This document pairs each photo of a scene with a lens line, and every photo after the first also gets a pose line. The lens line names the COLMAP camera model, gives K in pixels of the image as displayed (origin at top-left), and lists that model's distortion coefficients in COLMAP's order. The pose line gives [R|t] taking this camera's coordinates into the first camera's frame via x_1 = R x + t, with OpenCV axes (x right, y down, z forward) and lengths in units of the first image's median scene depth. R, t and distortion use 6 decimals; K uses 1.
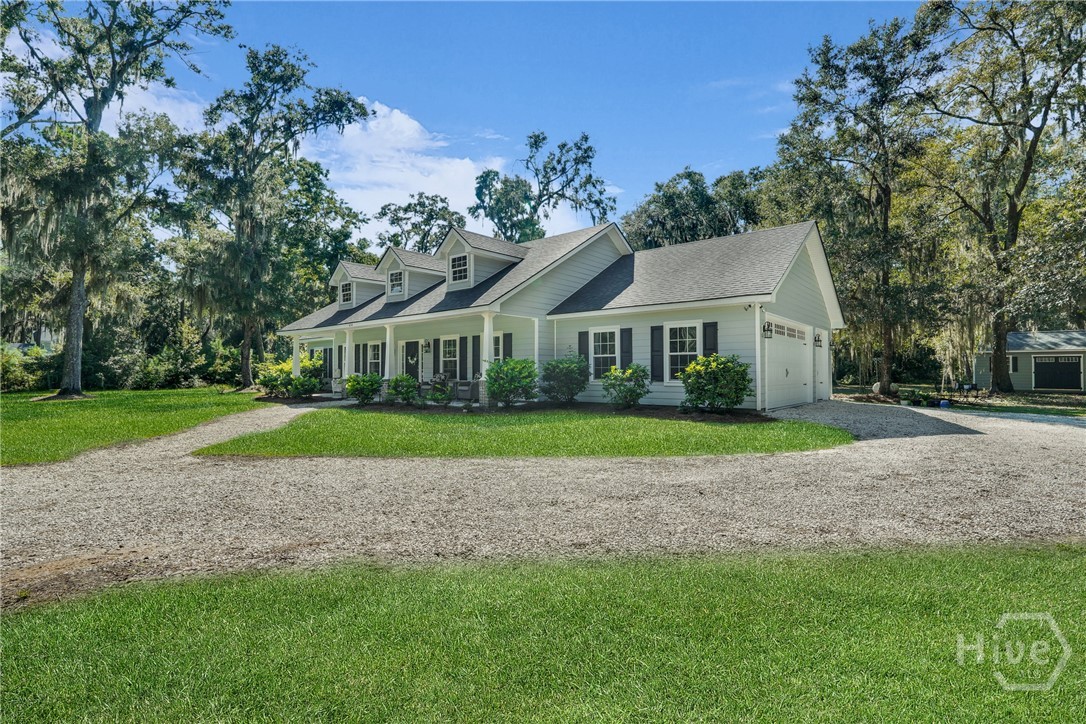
lens RADIAL K [[499.7, 0, 513.6], [0, 499.7, 362.0], [0, 0, 1]] dist [0.000458, 0.001047]
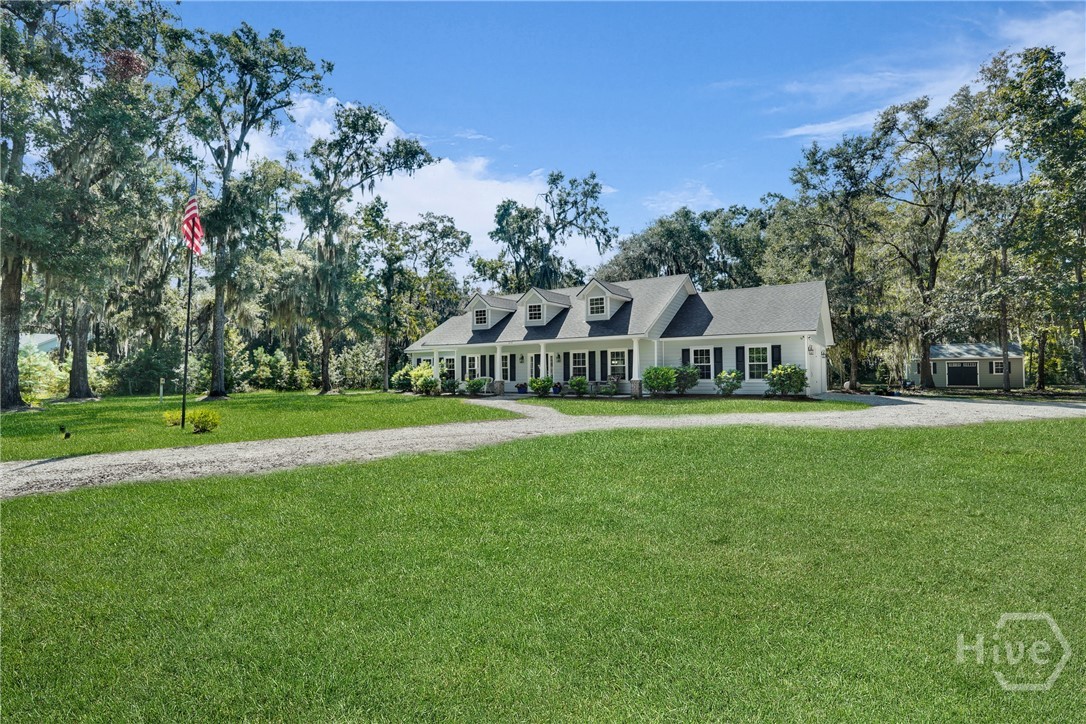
lens RADIAL K [[505.8, 0, 506.3], [0, 505.8, 365.6], [0, 0, 1]] dist [0.000270, 0.000056]
pose [[0.995634, -0.003498, 0.093273, -0.328339], [0.003755, 0.999990, -0.002587, -0.003707], [-0.093263, 0.002926, 0.995637, -0.303409]]
